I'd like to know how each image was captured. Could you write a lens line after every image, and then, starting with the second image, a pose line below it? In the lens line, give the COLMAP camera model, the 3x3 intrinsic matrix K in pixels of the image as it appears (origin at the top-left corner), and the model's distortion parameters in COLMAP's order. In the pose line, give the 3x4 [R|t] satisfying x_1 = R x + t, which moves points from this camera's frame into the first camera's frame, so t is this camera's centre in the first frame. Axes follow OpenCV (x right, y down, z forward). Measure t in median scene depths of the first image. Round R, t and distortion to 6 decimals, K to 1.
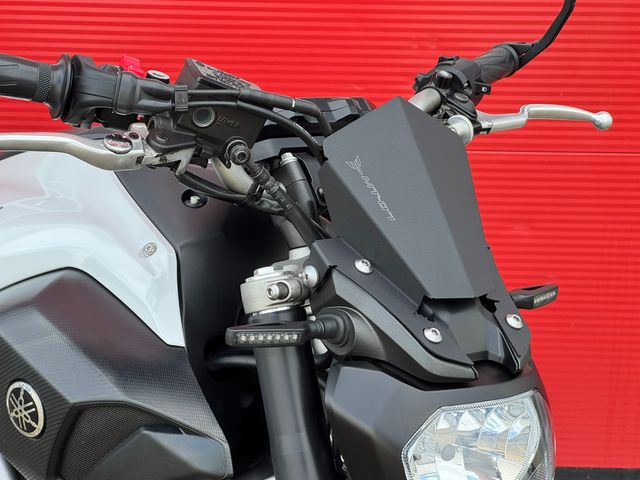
lens RADIAL K [[1468.1, 0, 320.4], [0, 1468.1, 222.7], [0, 0, 1]] dist [0.197381, -0.043868]
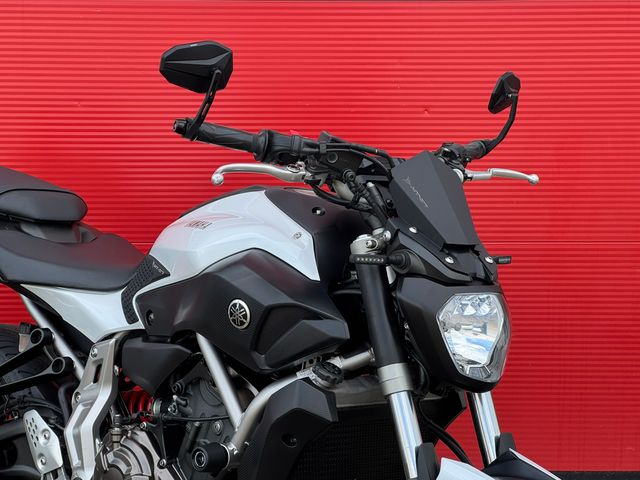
lens RADIAL K [[1497.0, 0, 317.0], [0, 1497.0, 229.3], [0, 0, 1]] dist [-0.110392, 4.709987]
pose [[0.999558, -0.020327, 0.021674, -0.144026], [0.023254, 0.989200, -0.144713, 0.316075], [-0.018498, 0.145153, 0.989236, -1.000226]]
